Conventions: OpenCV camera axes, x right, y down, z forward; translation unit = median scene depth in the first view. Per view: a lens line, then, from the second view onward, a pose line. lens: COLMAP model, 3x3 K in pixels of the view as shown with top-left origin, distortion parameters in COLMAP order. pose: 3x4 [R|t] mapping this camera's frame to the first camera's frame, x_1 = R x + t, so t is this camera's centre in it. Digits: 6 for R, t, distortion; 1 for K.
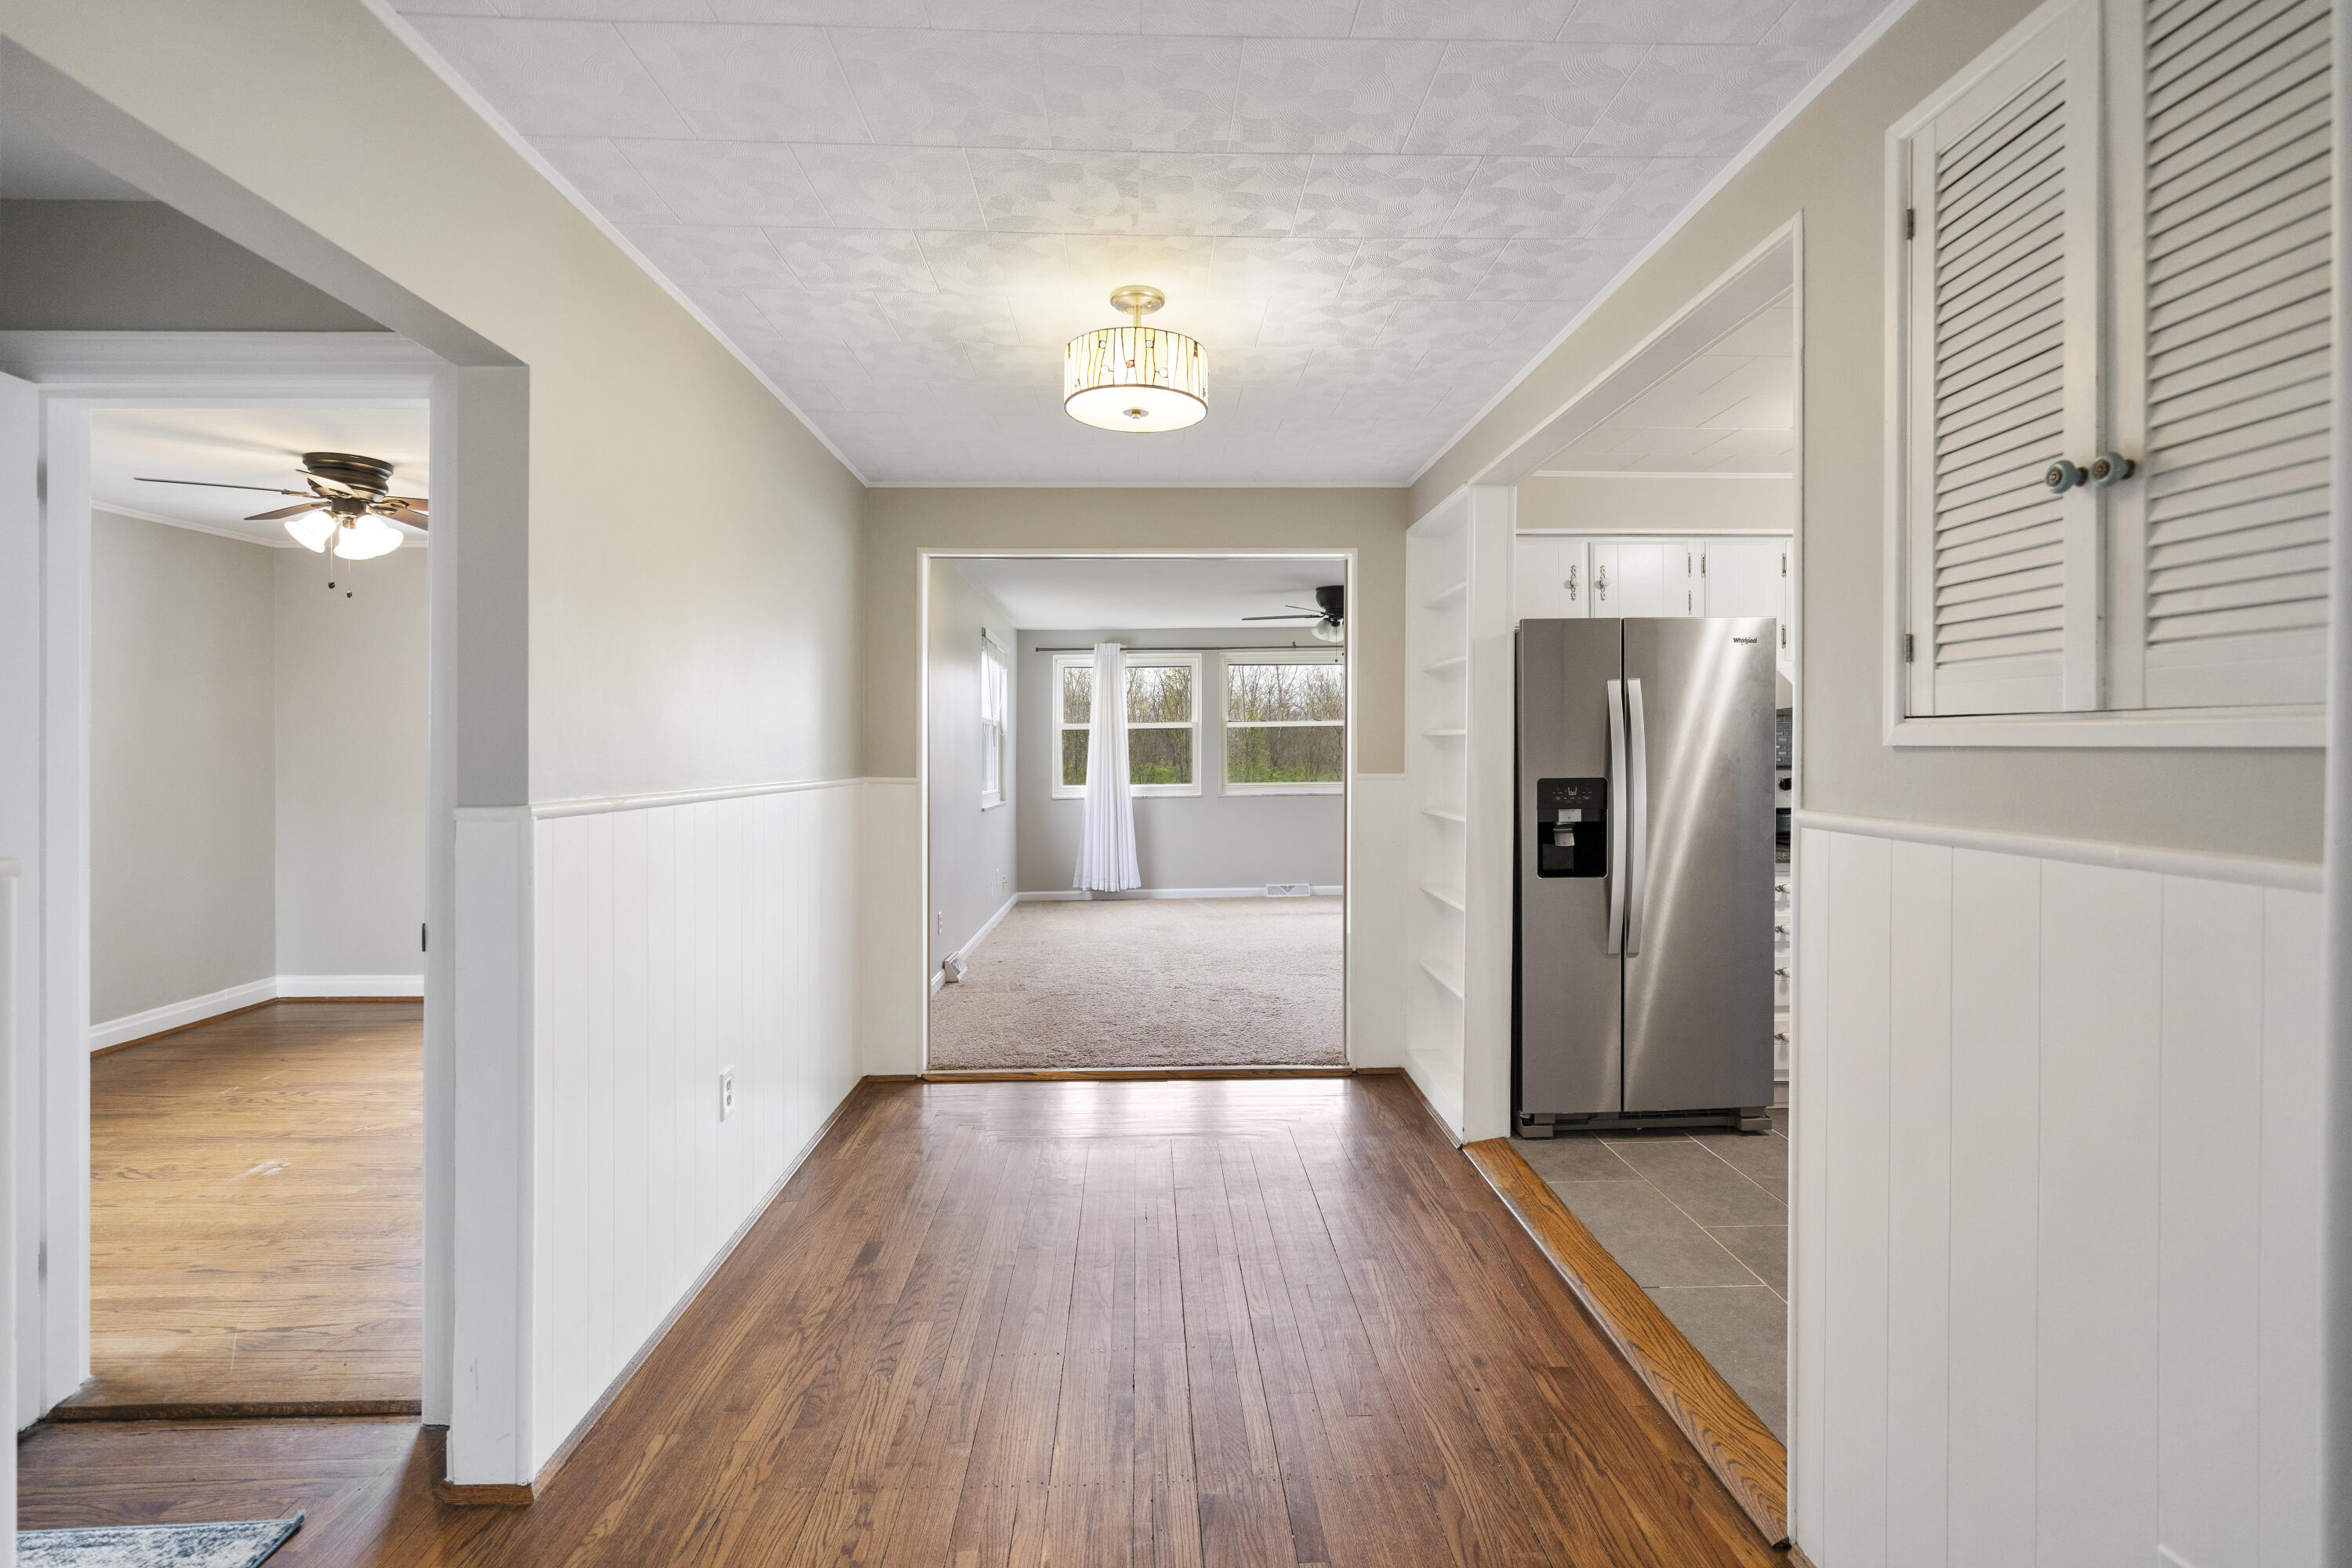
lens RADIAL K [[1084.8, 0, 1191.0], [0, 1084.8, 758.0], [0, 0, 1]] dist [0.000185, -0.000111]
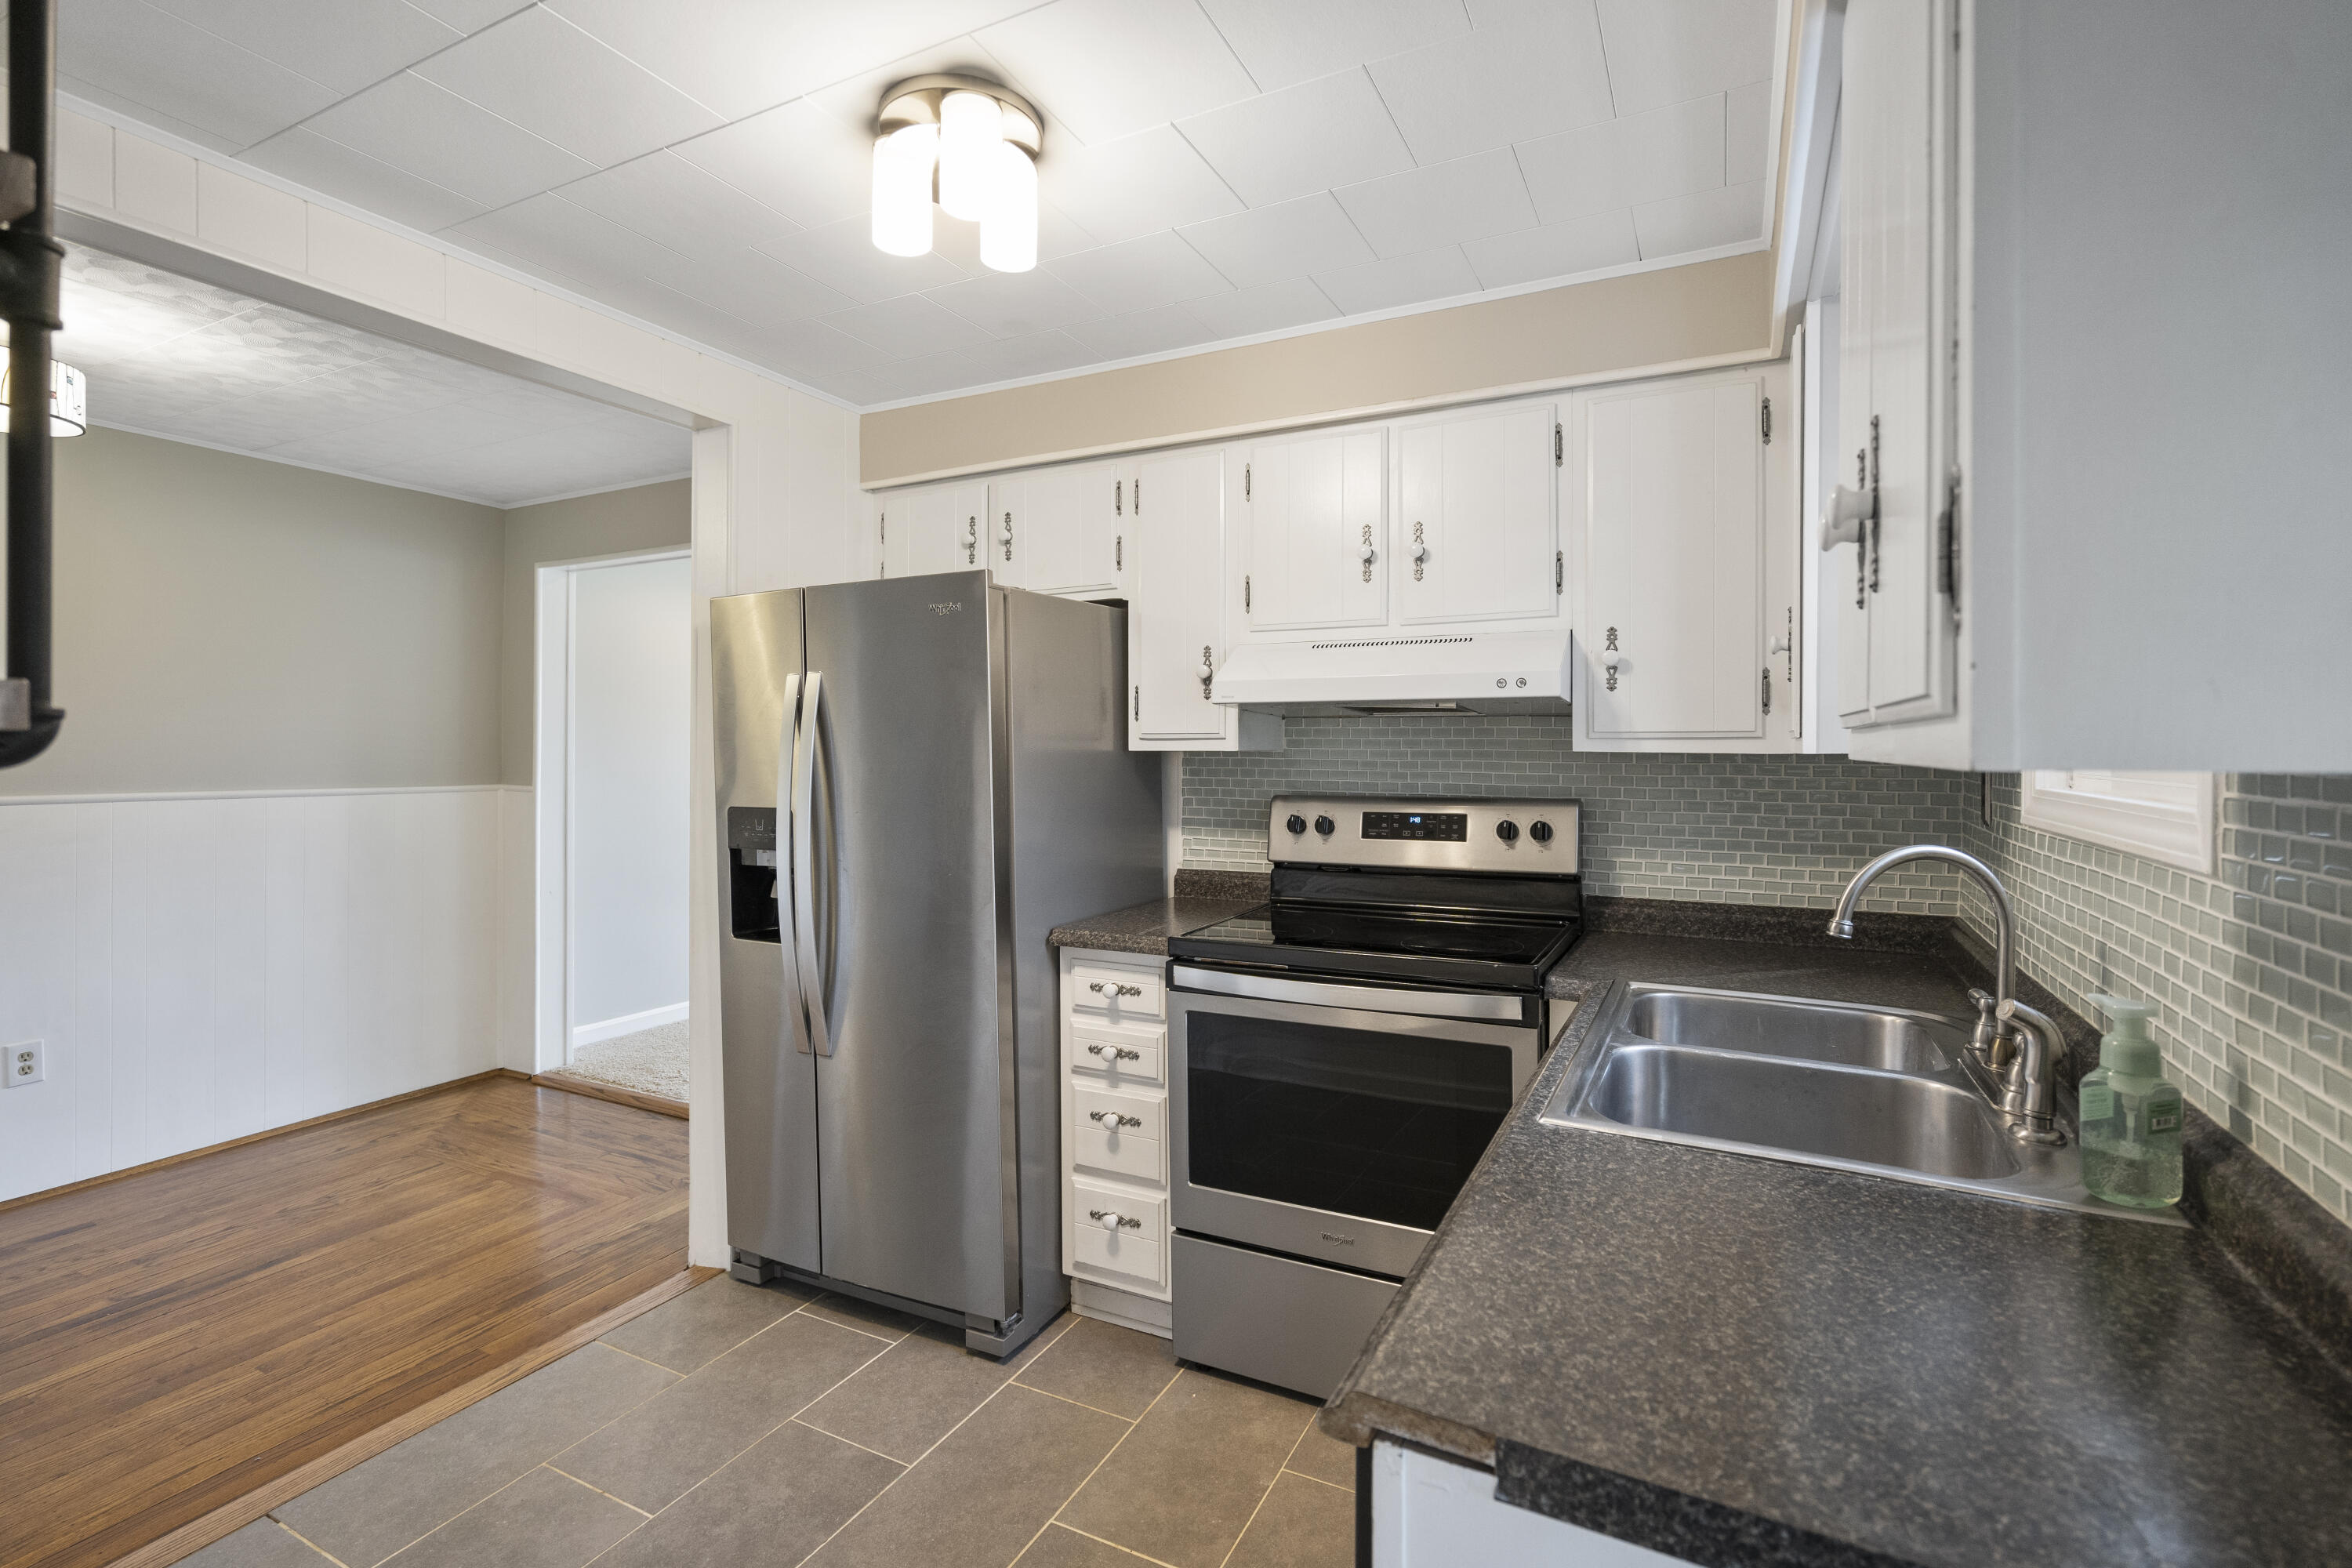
lens RADIAL K [[1084.8, 0, 1171.7], [0, 1084.8, 761.1], [0, 0, 1]] dist [0.000185, -0.000111]
pose [[0.867857, 0.007843, -0.496752, 0.928837], [-0.006307, 0.999969, 0.004768, -0.018499], [0.496774, -0.001005, 0.867879, 0.477788]]
